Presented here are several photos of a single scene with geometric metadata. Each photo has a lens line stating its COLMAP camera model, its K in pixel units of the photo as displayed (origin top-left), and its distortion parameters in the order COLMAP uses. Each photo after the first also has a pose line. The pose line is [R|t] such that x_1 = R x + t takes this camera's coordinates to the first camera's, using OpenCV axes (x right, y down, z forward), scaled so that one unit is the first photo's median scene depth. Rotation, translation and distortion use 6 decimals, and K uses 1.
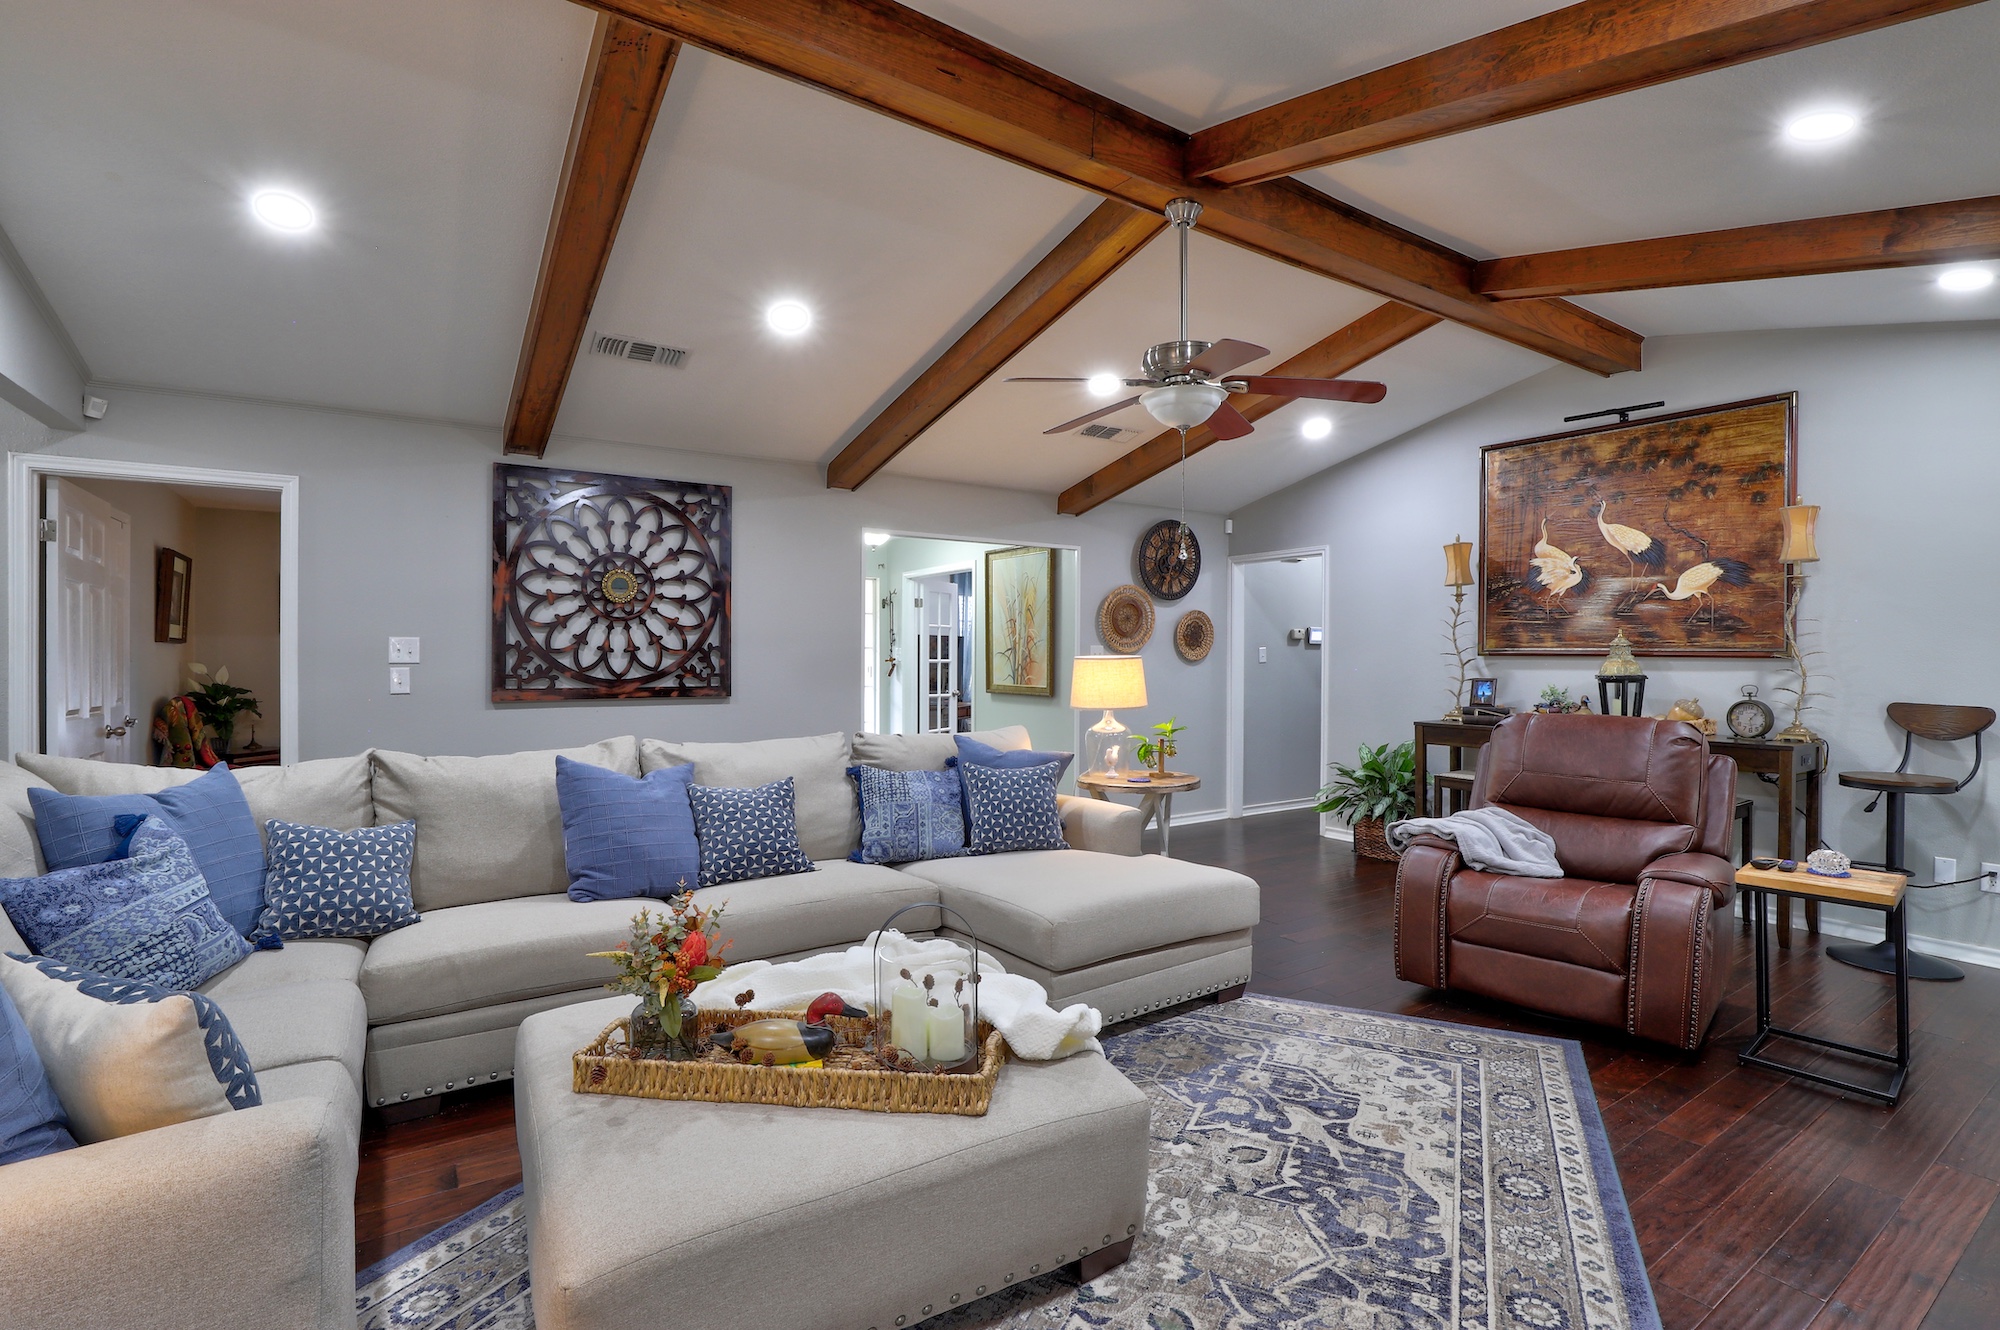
lens RADIAL K [[934.4, 0, 1013.6], [0, 934.4, 663.0], [0, 0, 1]] dist [-0.036566, 0.007128]
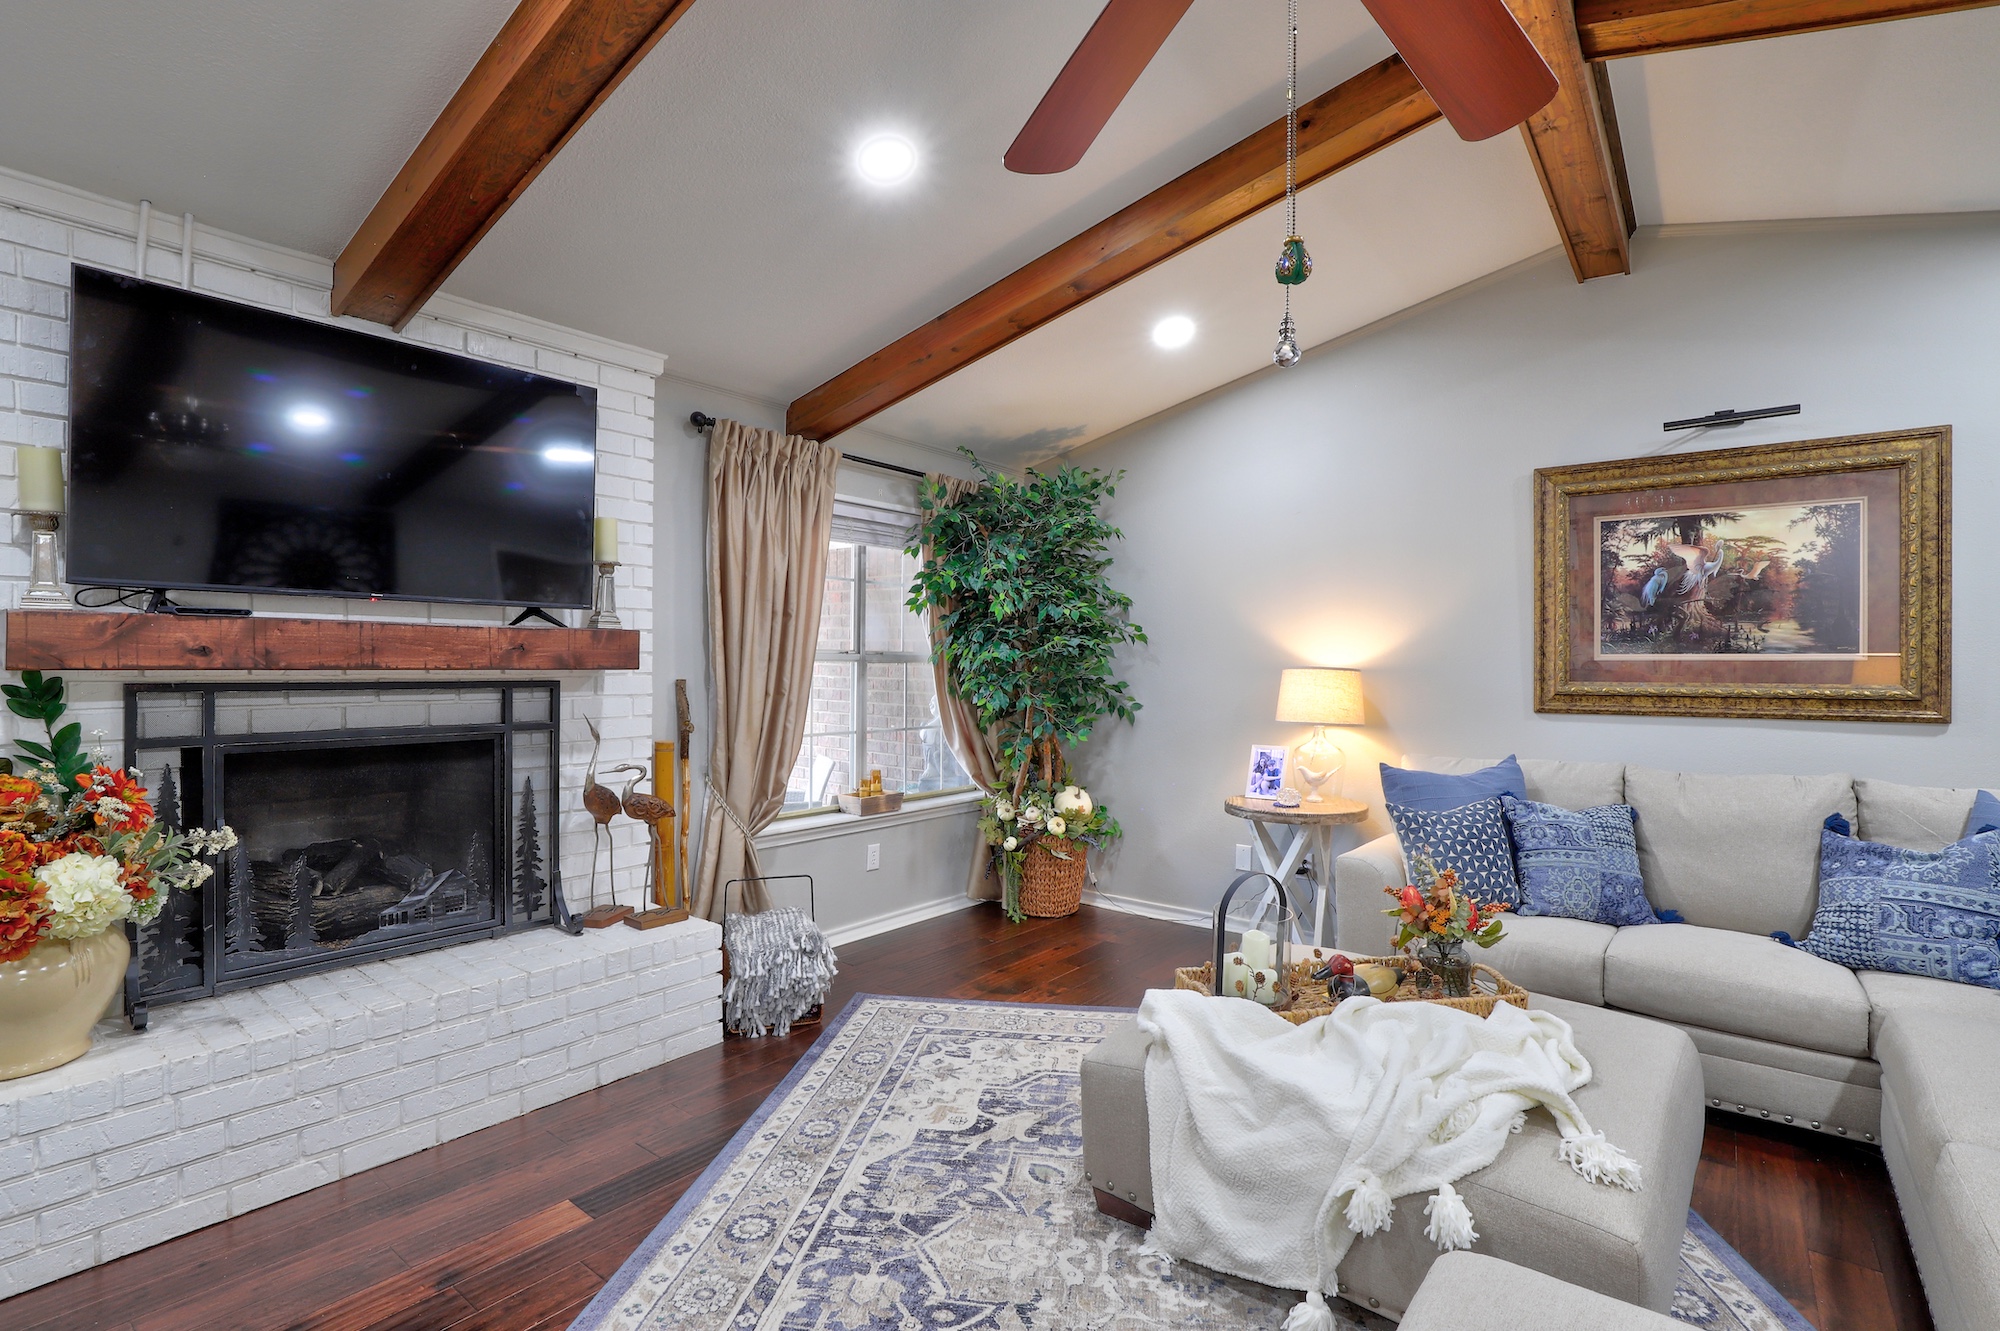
lens RADIAL K [[934.4, 0, 1013.6], [0, 934.4, 663.5], [0, 0, 1]] dist [-0.036566, 0.007128]
pose [[-0.948440, -0.013010, -0.316690, 0.571836], [-0.015368, 0.999870, 0.004949, -0.015876], [0.316584, 0.009561, -0.948516, 1.979653]]
